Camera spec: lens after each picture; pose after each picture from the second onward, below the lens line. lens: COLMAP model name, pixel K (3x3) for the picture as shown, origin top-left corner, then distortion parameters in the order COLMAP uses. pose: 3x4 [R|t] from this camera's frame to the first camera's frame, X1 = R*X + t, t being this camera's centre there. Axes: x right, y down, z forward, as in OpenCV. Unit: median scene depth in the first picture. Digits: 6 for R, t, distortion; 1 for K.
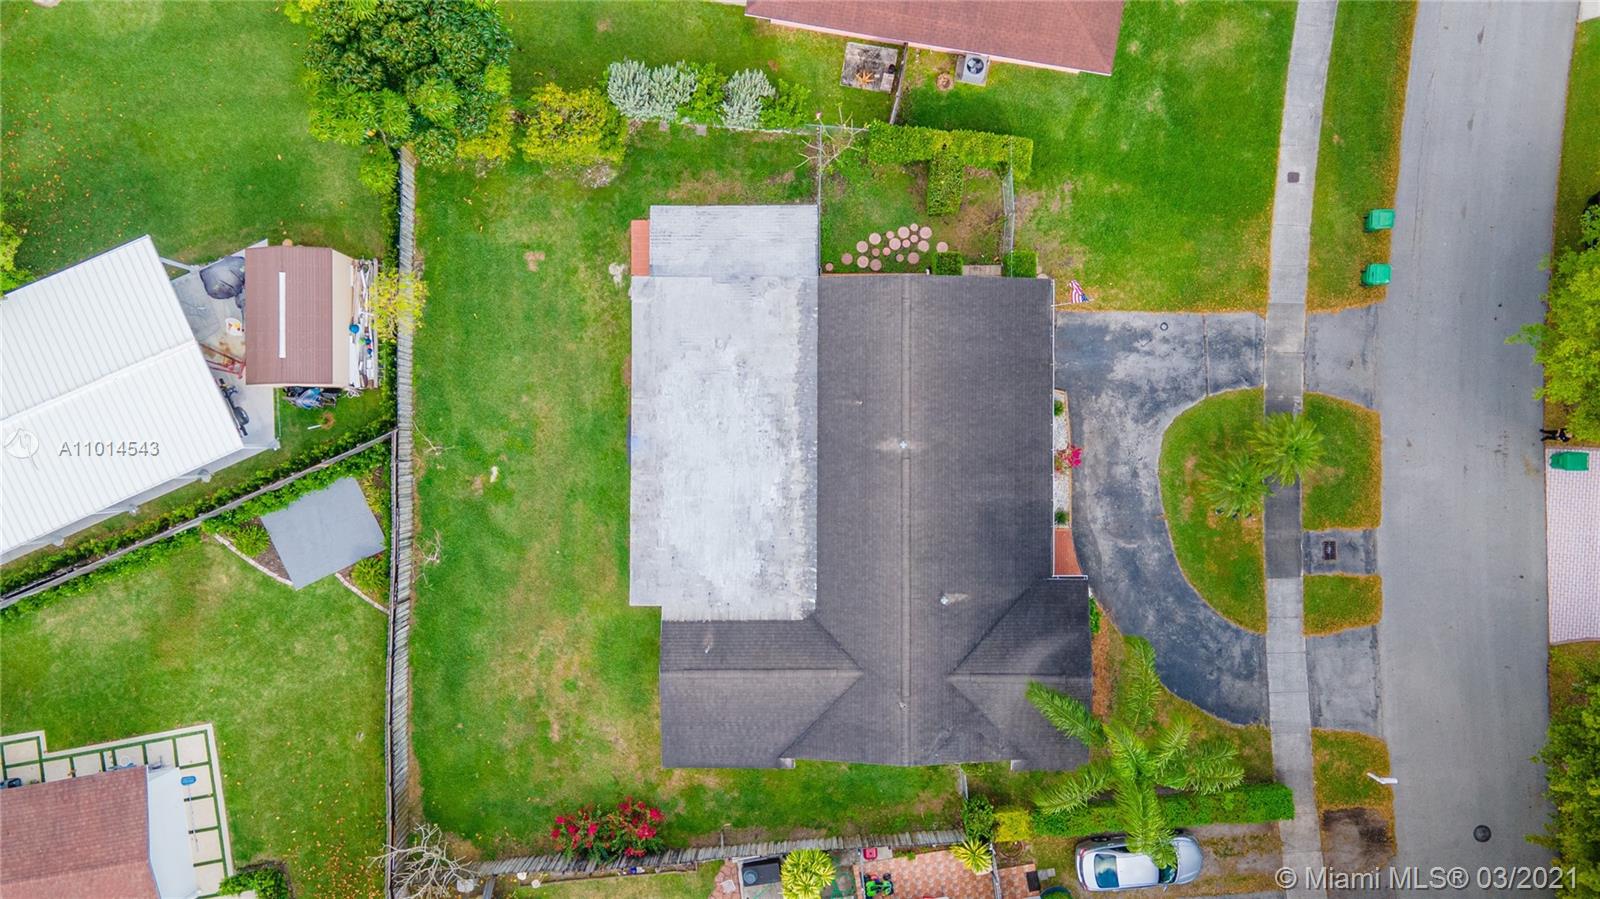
lens RADIAL K [[1156.4, 0, 800.0], [0, 1156.4, 449.5], [0, 0, 1]] dist [0.032923, 0.010293]
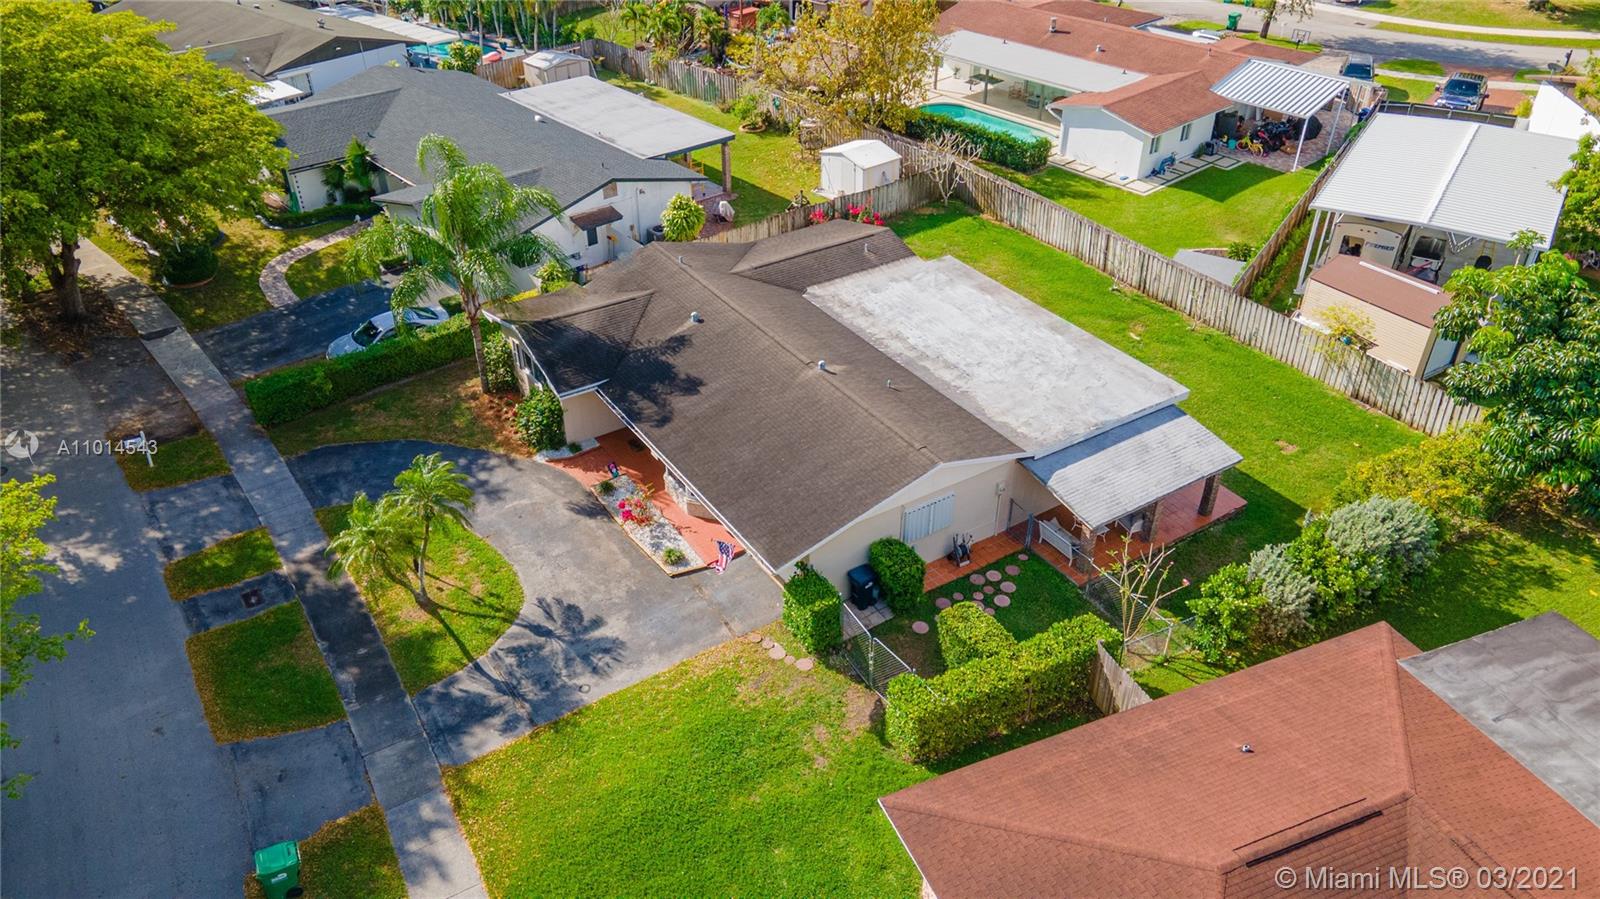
lens RADIAL K [[1156.4, 0, 800.0], [0, 1156.4, 449.5], [0, 0, 1]] dist [0.032923, 0.010293]
pose [[-0.836961, 0.313827, -0.448341, 0.466996], [-0.546976, -0.453175, 0.703881, -0.581567], [0.017720, 0.834353, 0.550946, 0.521545]]
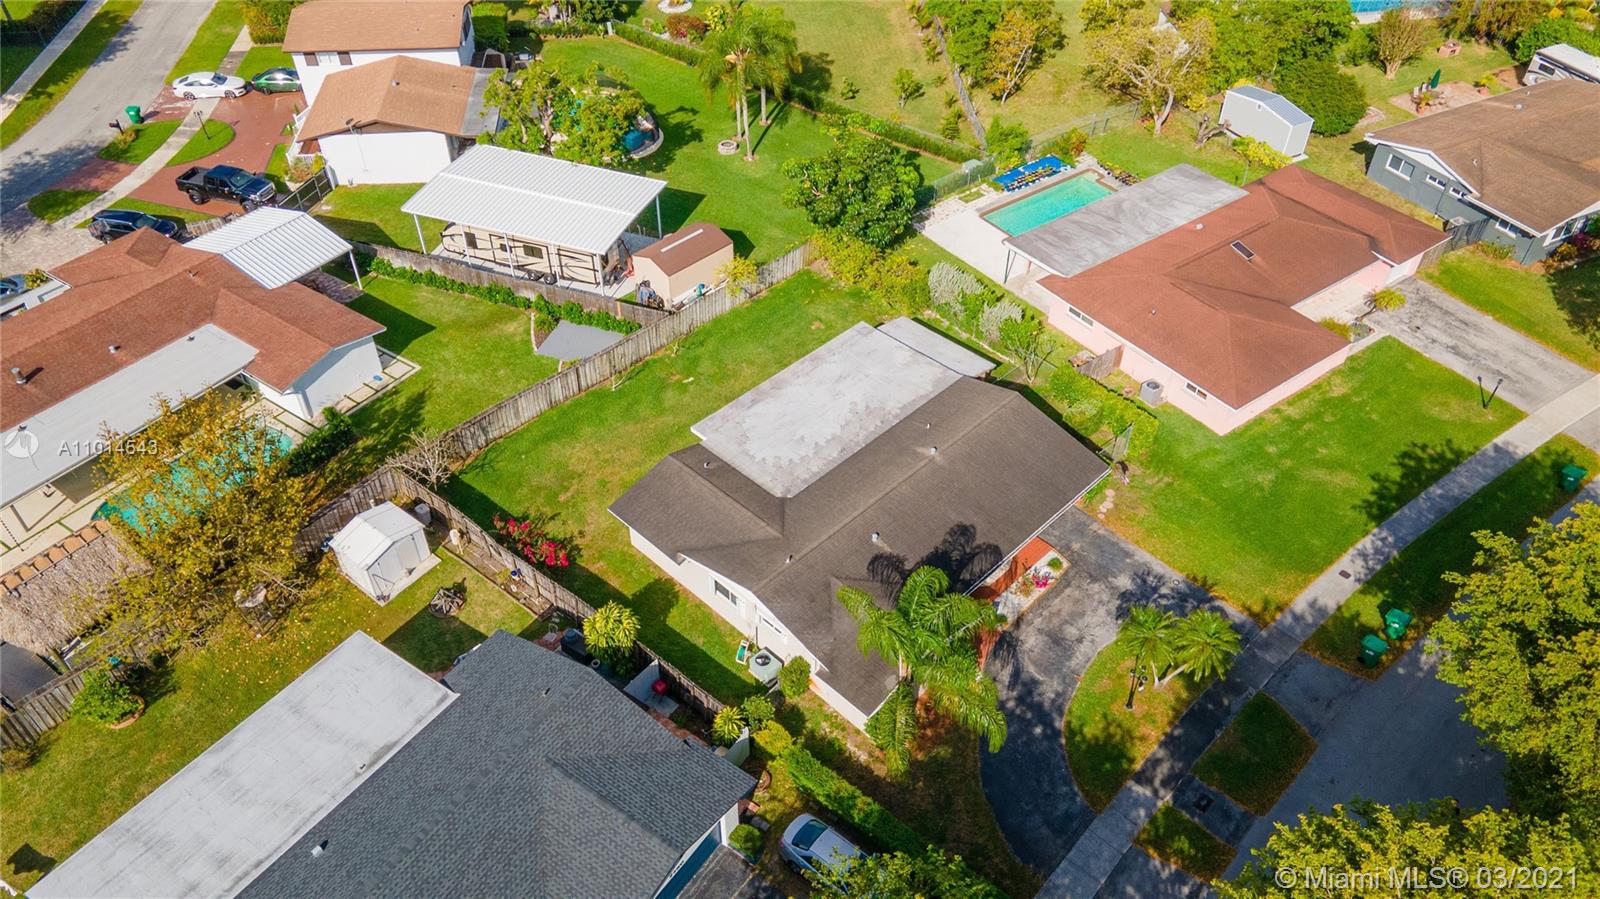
lens RADIAL K [[1156.4, 0, 800.0], [0, 1156.4, 449.5], [0, 0, 1]] dist [0.032923, 0.010293]
pose [[0.714088, 0.475217, -0.514050, 0.574737], [-0.700046, 0.488564, -0.520807, 0.683675], [0.003650, 0.731761, 0.681552, 0.126560]]
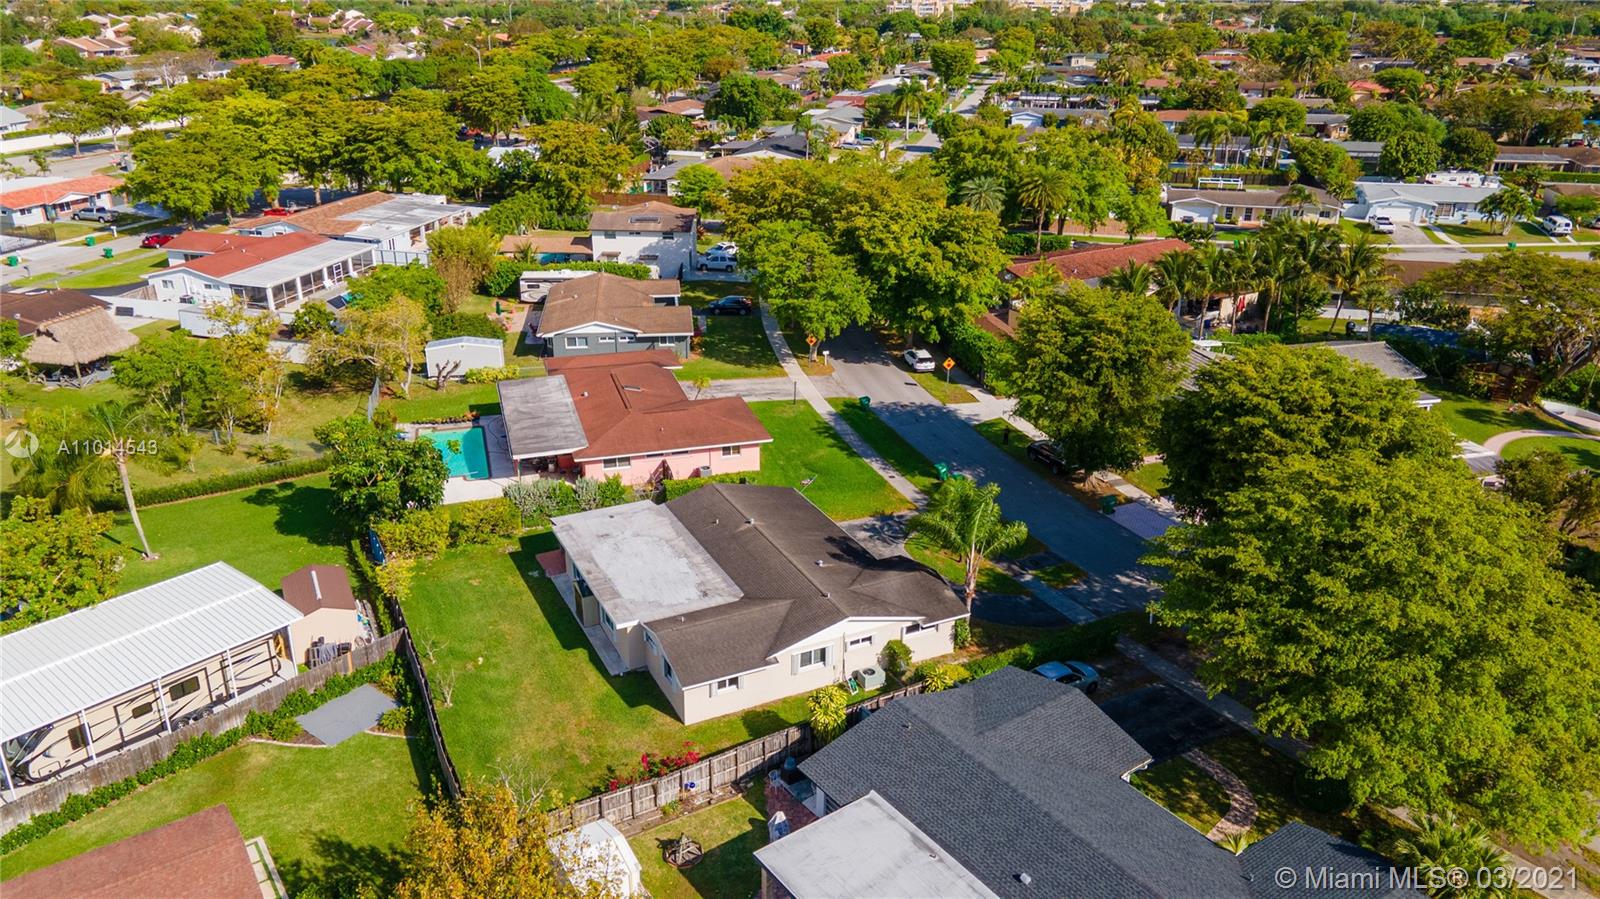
lens RADIAL K [[1156.4, 0, 800.0], [0, 1156.4, 449.5], [0, 0, 1]] dist [0.032923, 0.010293]
pose [[0.895157, -0.157255, 0.417092, -0.450045], [0.445360, 0.354763, -0.822069, 1.169998], [-0.018694, 0.921636, 0.387604, 0.269837]]
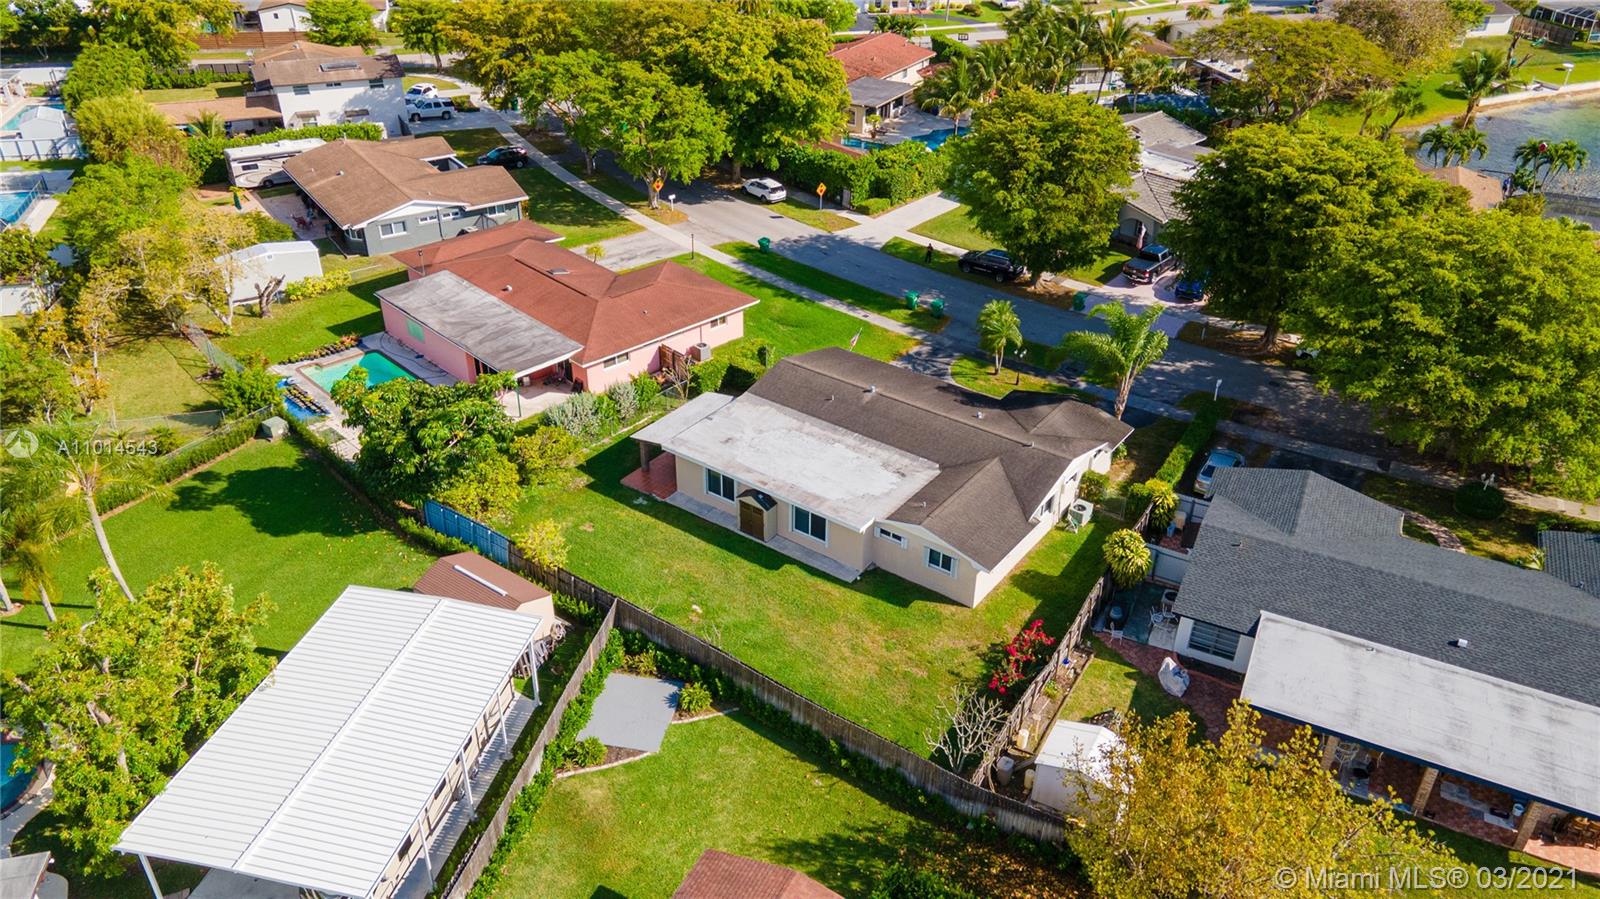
lens RADIAL K [[1156.4, 0, 800.0], [0, 1156.4, 449.5], [0, 0, 1]] dist [0.032923, 0.010293]
pose [[0.590885, -0.407143, 0.696484, -0.934076], [0.806386, 0.324188, -0.494614, 0.615170], [-0.024413, 0.853895, 0.519872, 0.272478]]
